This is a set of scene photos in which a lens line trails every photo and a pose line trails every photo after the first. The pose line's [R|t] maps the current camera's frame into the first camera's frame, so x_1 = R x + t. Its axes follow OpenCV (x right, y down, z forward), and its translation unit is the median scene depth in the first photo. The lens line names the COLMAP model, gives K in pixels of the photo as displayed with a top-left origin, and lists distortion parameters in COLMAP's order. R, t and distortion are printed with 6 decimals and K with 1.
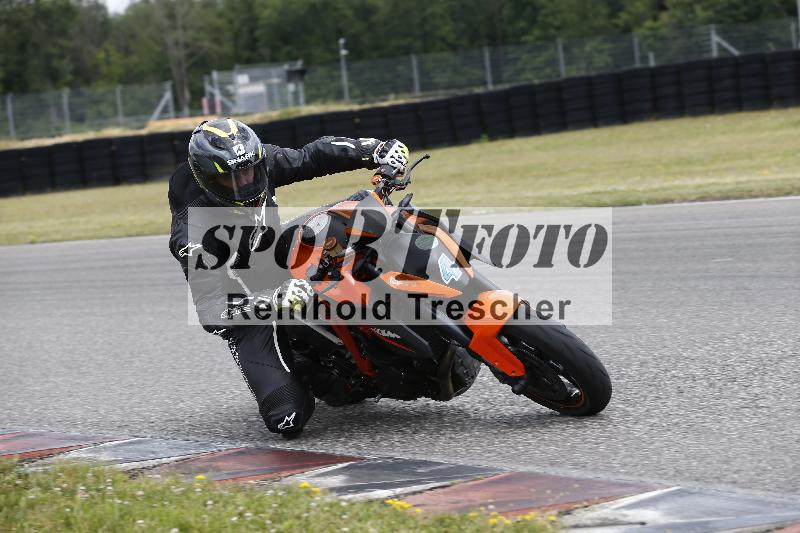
lens RADIAL K [[2781.1, 0, 397.5], [0, 2781.1, 263.6], [0, 0, 1]] dist [1.021640, 0.000000]
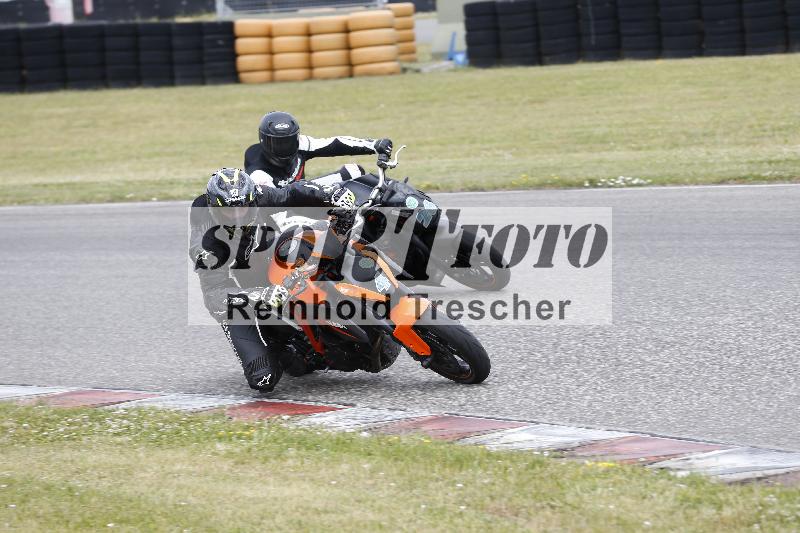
lens RADIAL K [[5165.4, 0, 402.1], [0, 5165.4, 266.6], [0, 0, 1]] dist [2.505636, 0.000000]
pose [[0.999379, 0.019699, -0.029206, 0.107945], [-0.019386, 0.999752, 0.010951, -0.034662], [0.029414, -0.010378, 0.999513, -1.668012]]
